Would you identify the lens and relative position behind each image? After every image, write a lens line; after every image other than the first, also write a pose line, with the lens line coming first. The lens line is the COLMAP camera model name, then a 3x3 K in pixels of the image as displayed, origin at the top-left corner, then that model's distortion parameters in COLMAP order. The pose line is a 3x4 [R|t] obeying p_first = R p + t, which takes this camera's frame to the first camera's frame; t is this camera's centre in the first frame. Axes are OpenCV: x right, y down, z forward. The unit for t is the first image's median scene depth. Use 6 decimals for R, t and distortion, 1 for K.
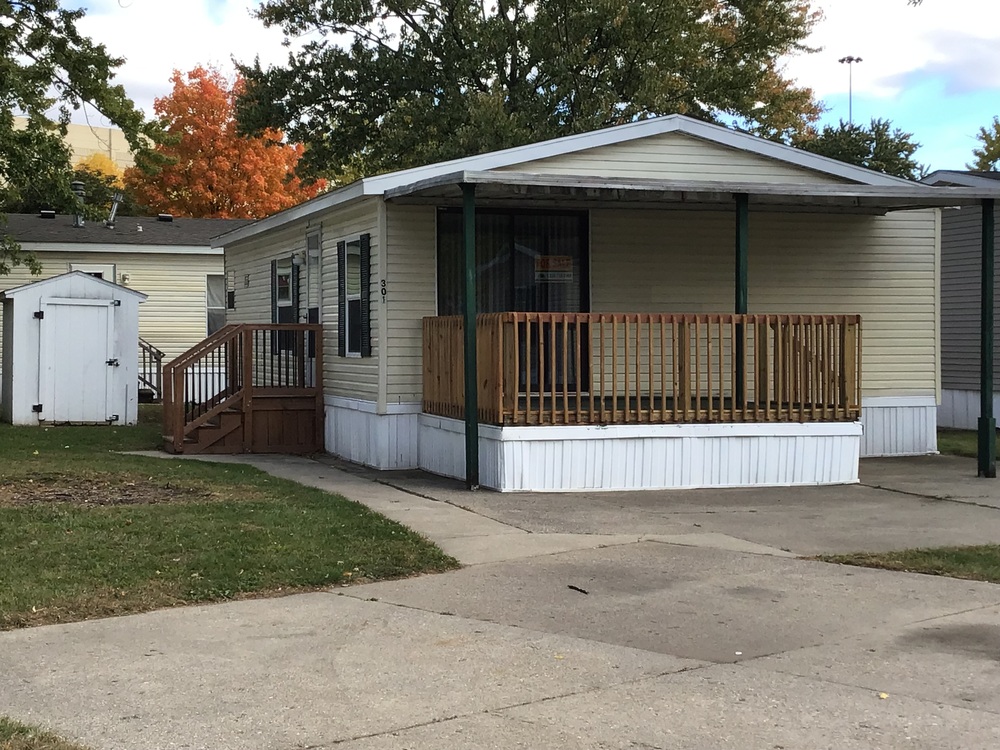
lens RADIAL K [[1655.5, 0, 499.9], [0, 1655.5, 374.2], [0, 0, 1]] dist [0.044595, 0.000000]
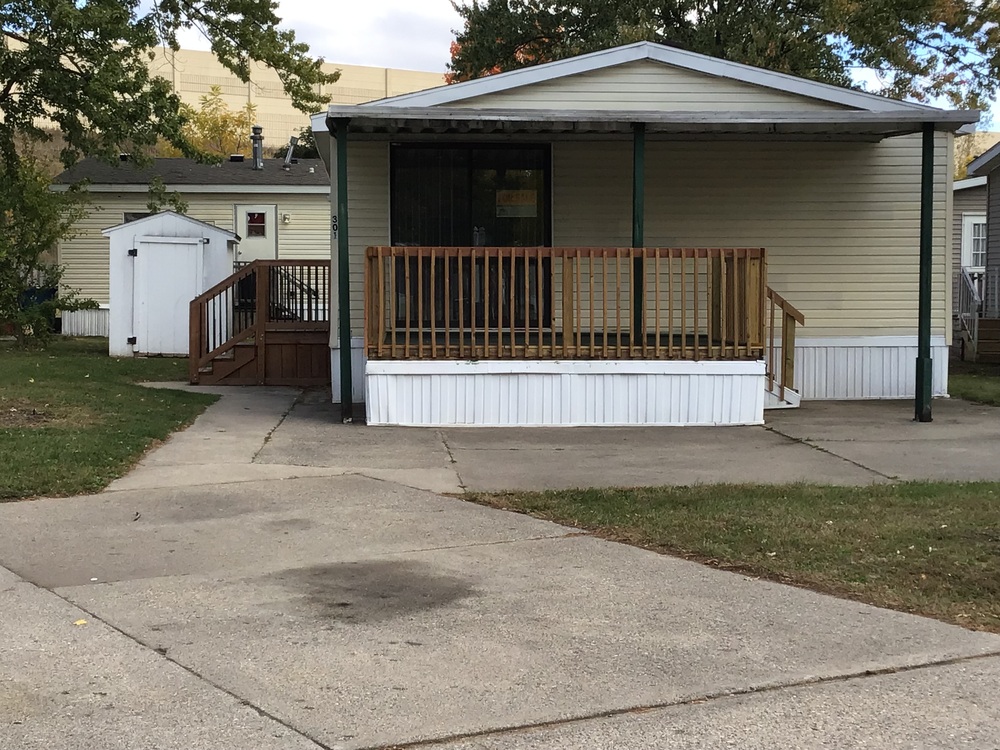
lens RADIAL K [[1655.5, 0, 500.1], [0, 1655.5, 376.2], [0, 0, 1]] dist [0.044595, 0.000000]
pose [[0.970375, 0.014356, -0.241175, 0.301249], [-0.005340, 0.999264, 0.037997, 0.002354], [0.241543, -0.035583, 0.969738, 0.039390]]
